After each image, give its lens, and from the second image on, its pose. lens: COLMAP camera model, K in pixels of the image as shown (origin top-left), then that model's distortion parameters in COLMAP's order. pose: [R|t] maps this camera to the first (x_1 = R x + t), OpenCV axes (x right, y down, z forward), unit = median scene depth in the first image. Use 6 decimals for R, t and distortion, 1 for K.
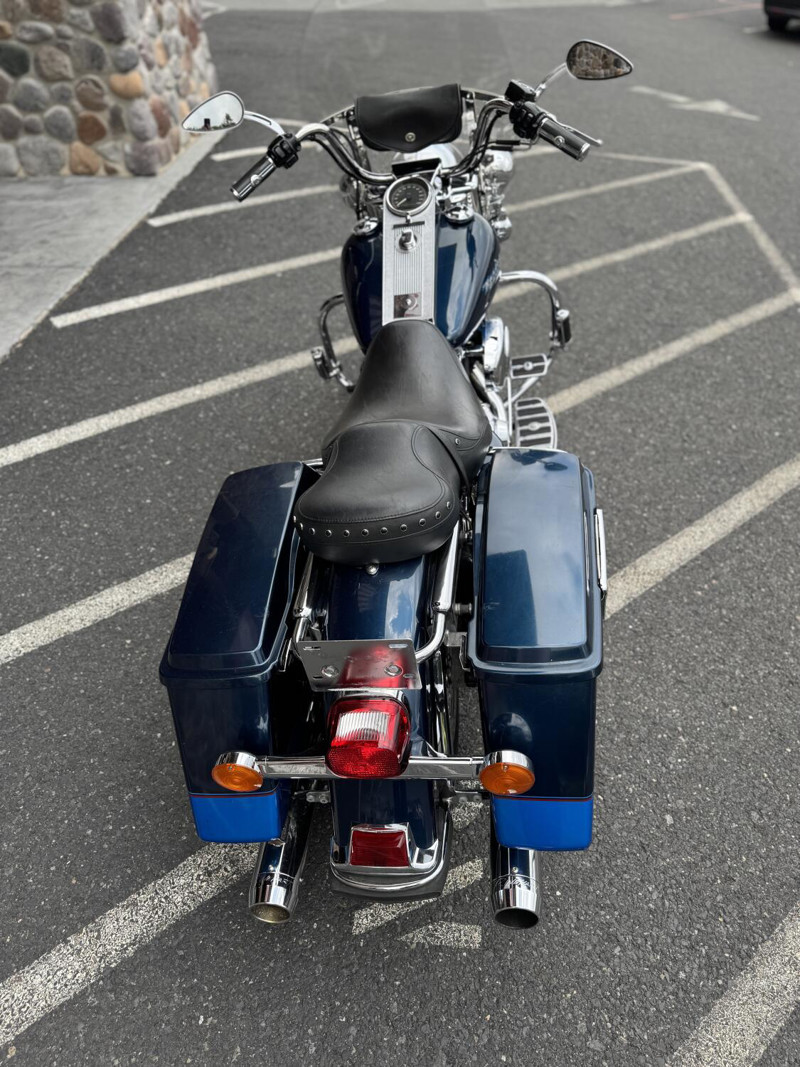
lens RADIAL K [[792.0, 0, 400.0], [0, 792.0, 533.5], [0, 0, 1]] dist [0.024149, -0.022246]
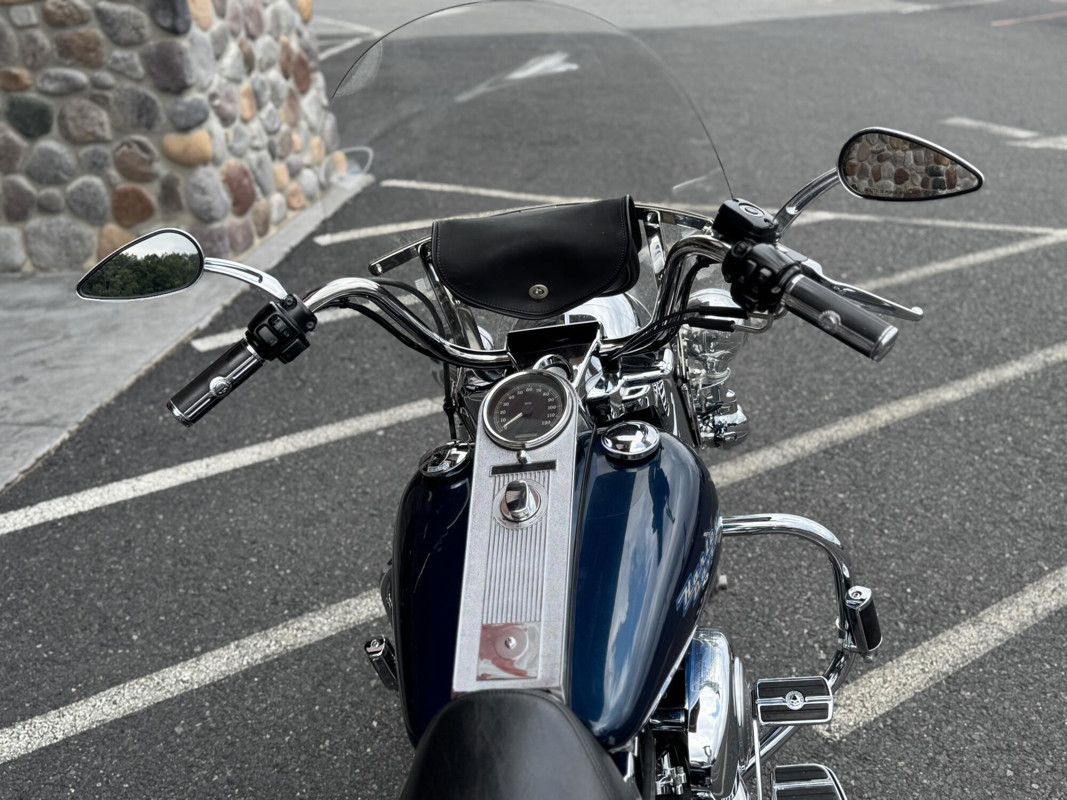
lens RADIAL K [[1131.4, 0, 533.5], [0, 1131.4, 400.0], [0, 0, 1]] dist [0.182814, -0.396762]
pose [[0.996569, -0.000744, -0.082760, 0.034957], [-0.020891, 0.965317, -0.260244, -0.115446], [0.080083, 0.261080, 0.961989, 0.147791]]
